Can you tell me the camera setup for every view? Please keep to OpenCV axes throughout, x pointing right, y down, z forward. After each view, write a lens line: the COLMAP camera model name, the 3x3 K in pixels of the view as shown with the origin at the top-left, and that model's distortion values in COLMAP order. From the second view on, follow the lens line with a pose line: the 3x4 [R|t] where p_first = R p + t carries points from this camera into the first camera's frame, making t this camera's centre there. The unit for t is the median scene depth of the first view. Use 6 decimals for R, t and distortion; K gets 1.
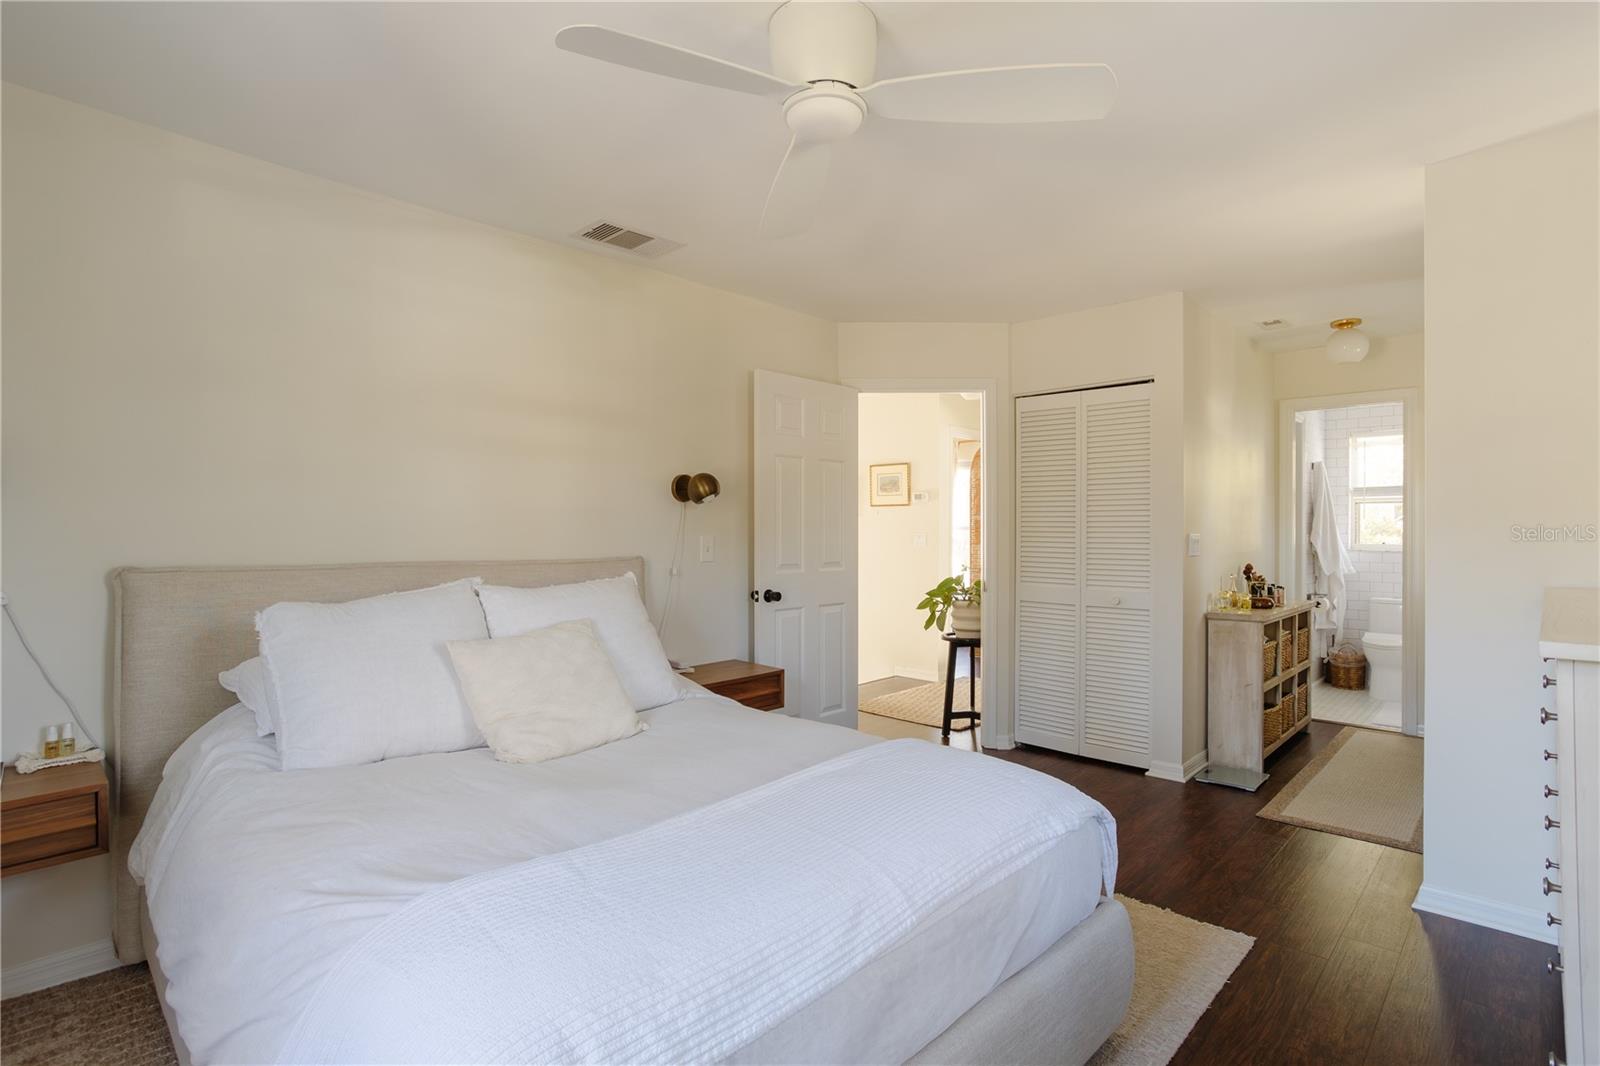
lens RADIAL K [[796.7, 0, 836.9], [0, 796.7, 533.5], [0, 0, 1]] dist [-0.029253, 0.000837]
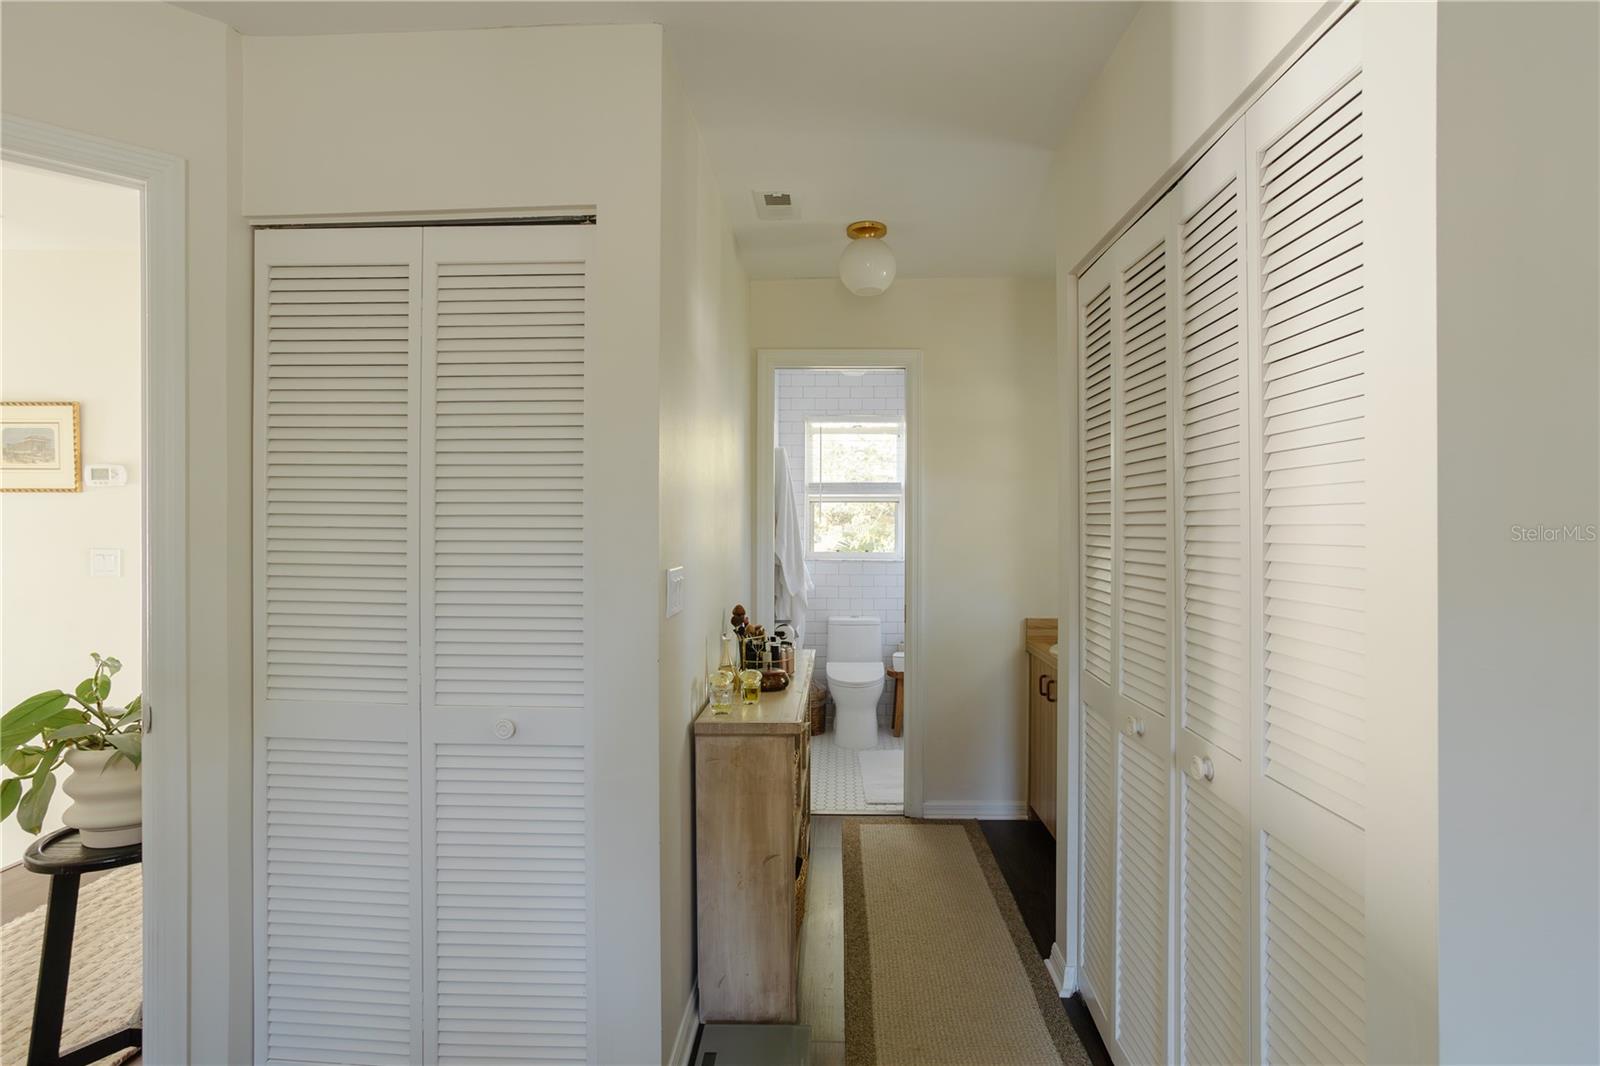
lens RADIAL K [[796.7, 0, 836.9], [0, 796.7, 533.5], [0, 0, 1]] dist [-0.029253, 0.000837]
pose [[0.748466, -0.008369, 0.663121, 0.172777], [0.000448, 0.999927, 0.012113, -0.021264], [-0.663173, -0.008769, 0.748414, 0.479089]]
